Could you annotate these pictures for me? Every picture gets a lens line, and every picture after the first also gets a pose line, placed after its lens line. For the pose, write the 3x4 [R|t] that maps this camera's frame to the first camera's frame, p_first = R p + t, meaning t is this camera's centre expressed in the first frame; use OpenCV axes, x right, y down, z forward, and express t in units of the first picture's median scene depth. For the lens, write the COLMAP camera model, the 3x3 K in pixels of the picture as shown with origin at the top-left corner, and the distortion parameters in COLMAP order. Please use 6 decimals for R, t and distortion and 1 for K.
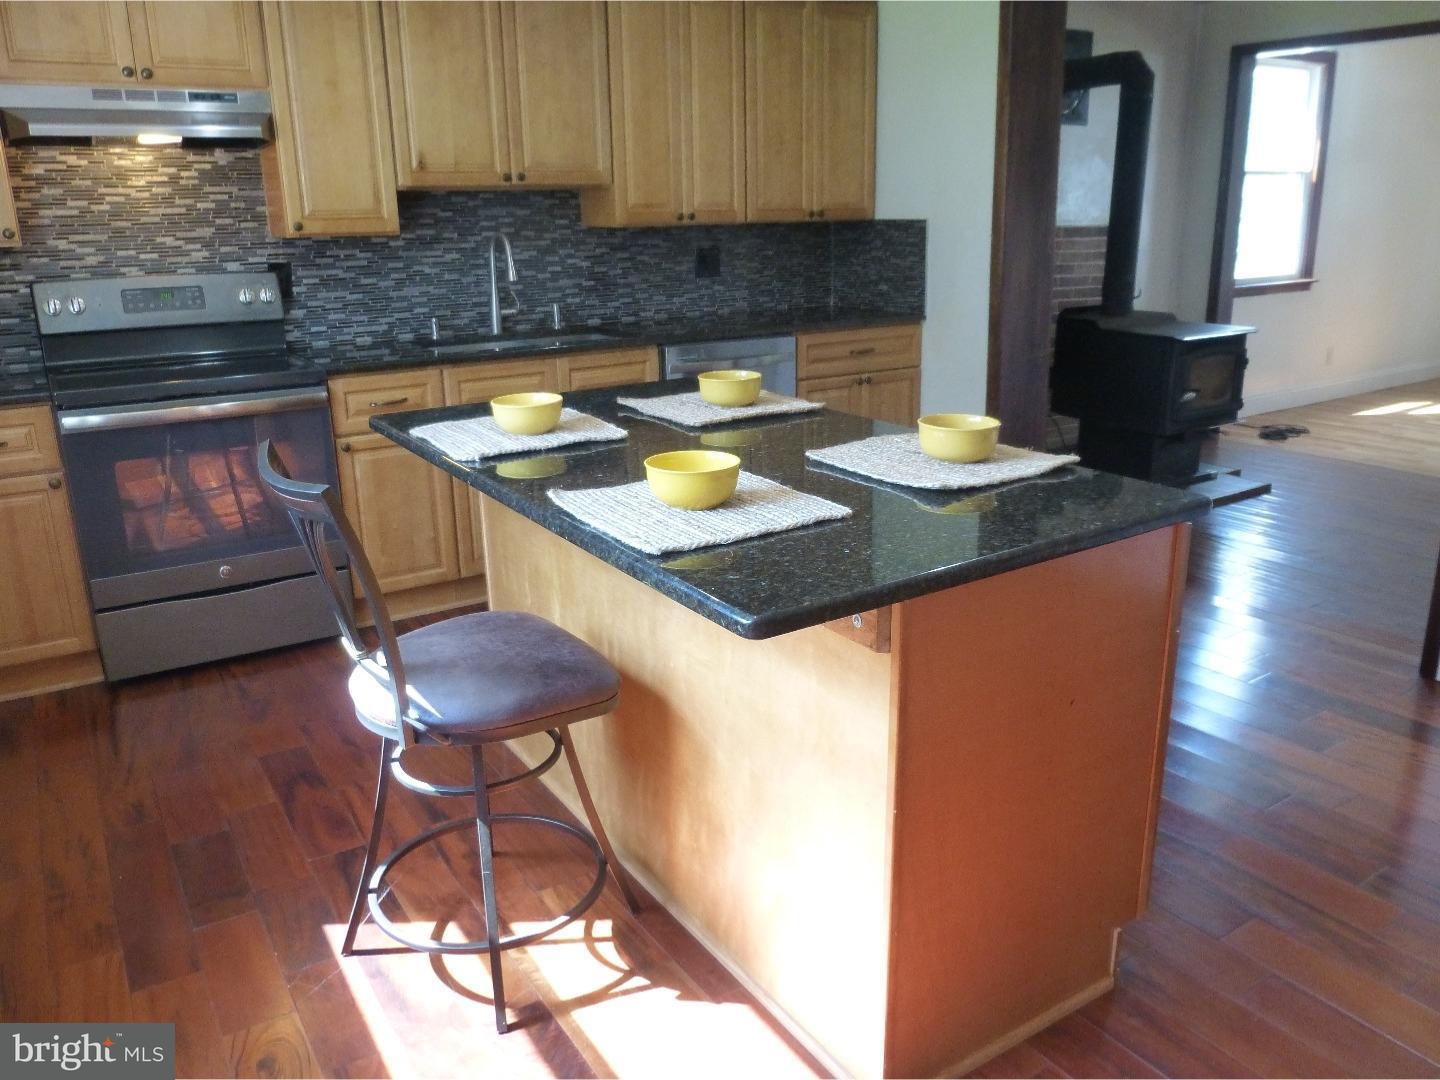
lens RADIAL K [[1093.4, 0, 727.8], [0, 1093.4, 532.7], [0, 0, 1]] dist [-0.046030, 0.030627]
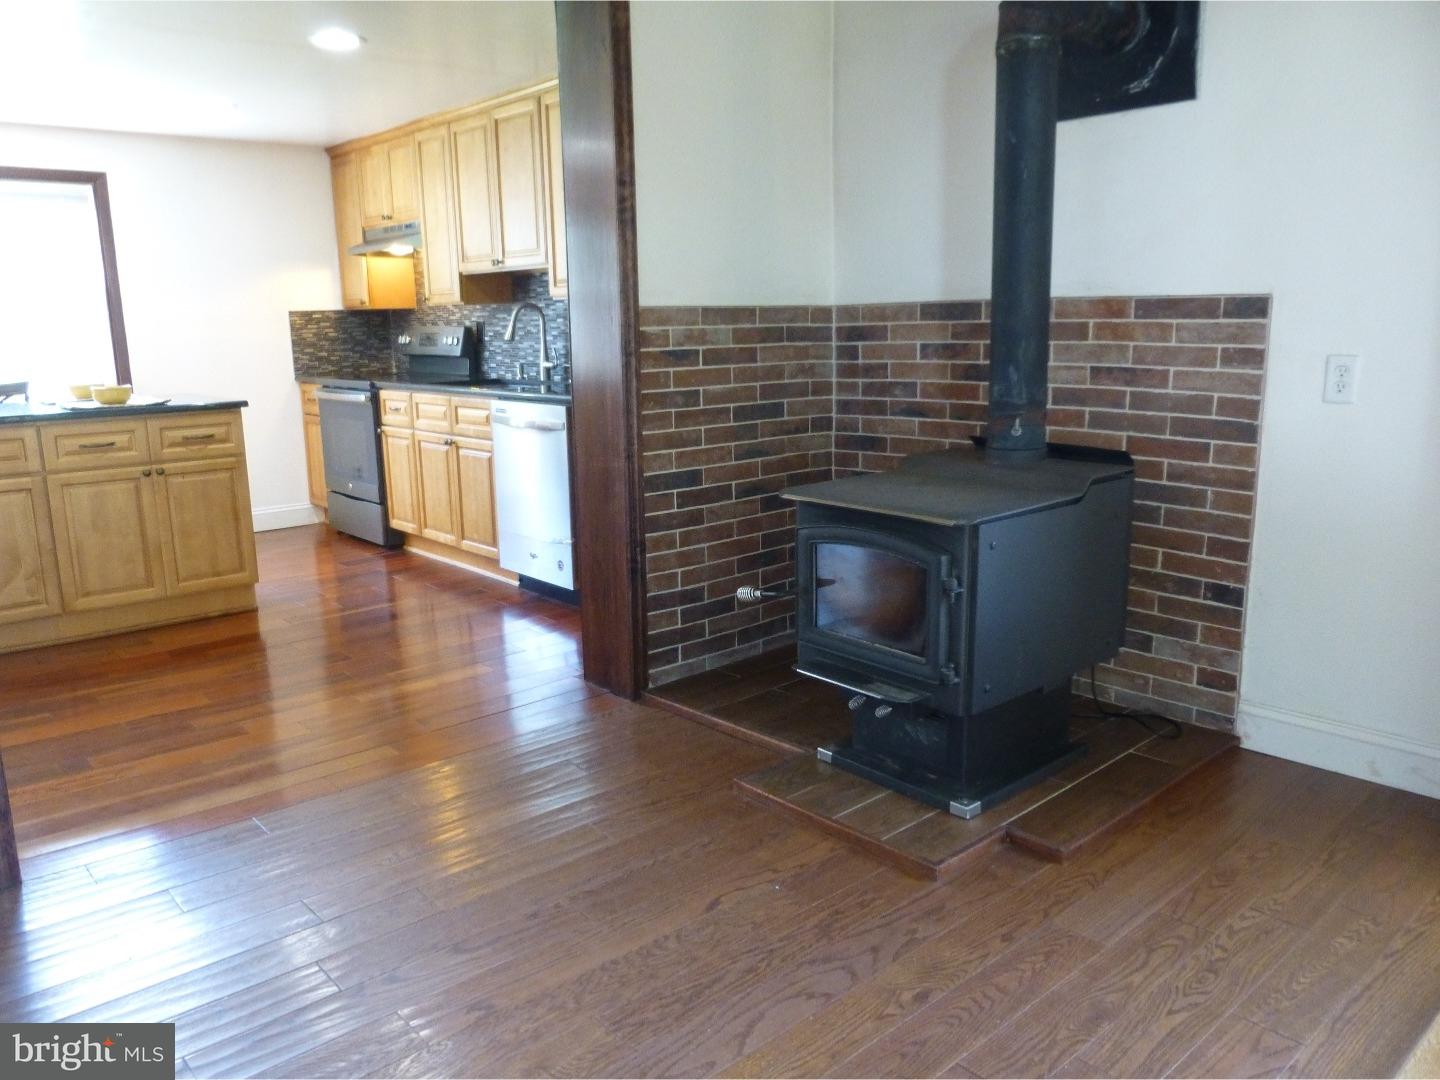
lens RADIAL K [[1093.4, 0, 728.4], [0, 1093.4, 540.8], [0, 0, 1]] dist [-0.046030, 0.030627]
pose [[0.145936, 0.213521, -0.965977, 1.116117], [-0.263948, 0.949439, 0.169990, -0.280916], [0.953433, 0.230160, 0.194916, 1.001217]]
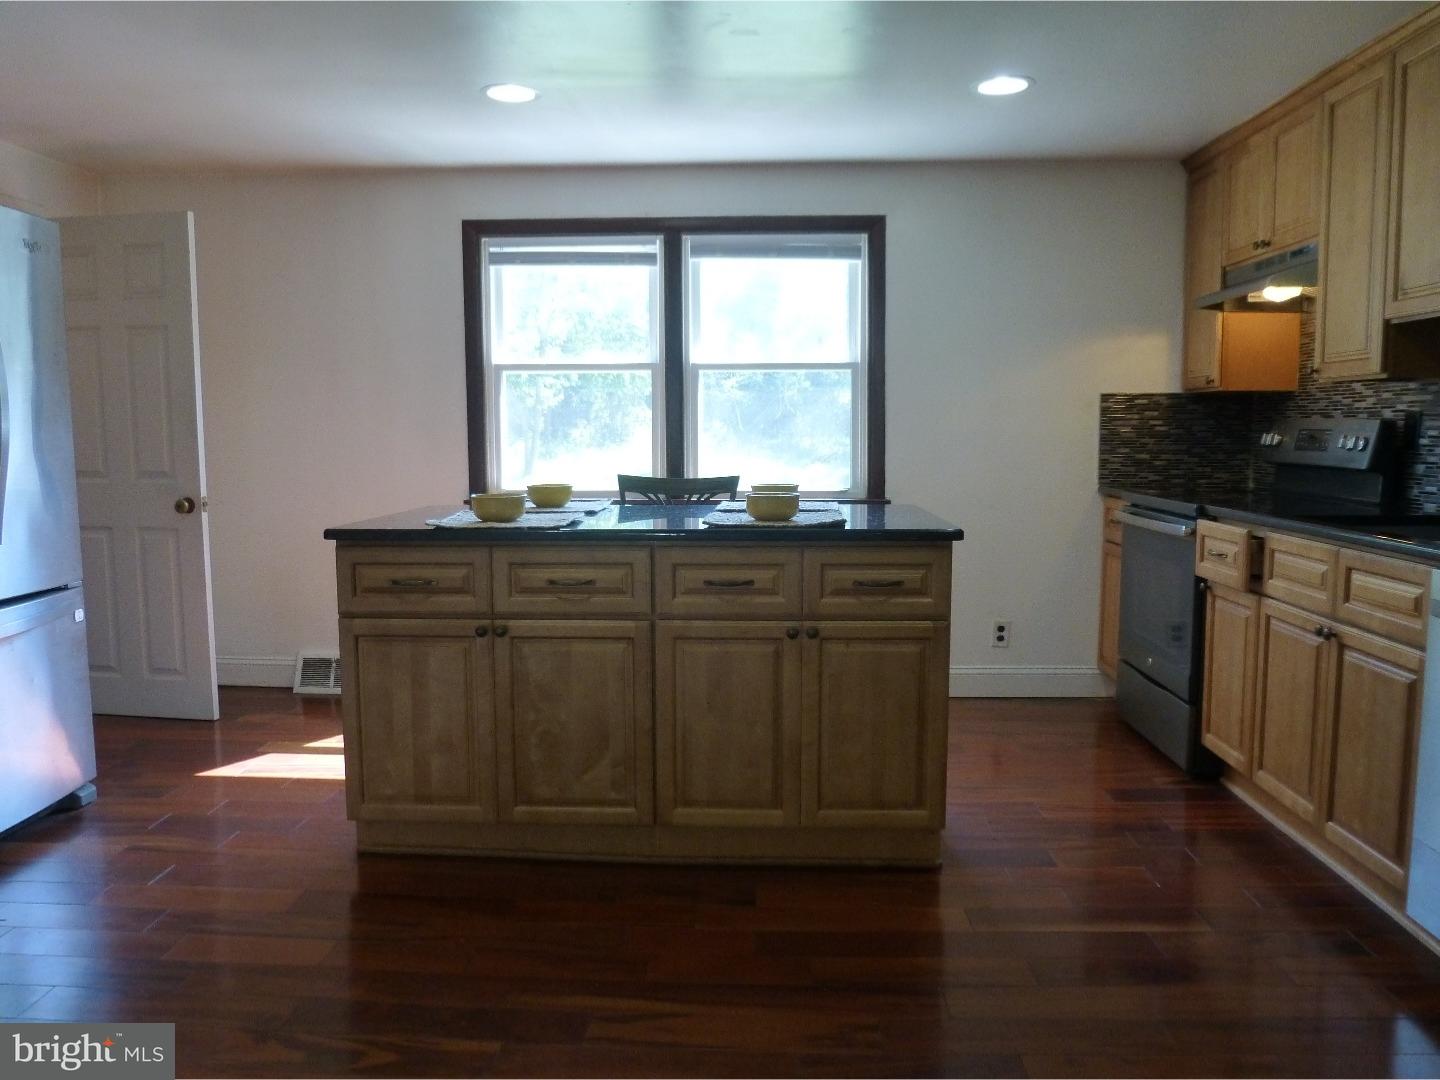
lens RADIAL K [[1093.4, 0, 720.1], [0, 1093.4, 541.0], [0, 0, 1]] dist [-0.046030, 0.030627]
pose [[-0.585379, 0.104409, -0.804009, 0.581037], [-0.213965, 0.936622, 0.277413, -0.246380], [0.782016, 0.334422, -0.525939, 0.953235]]
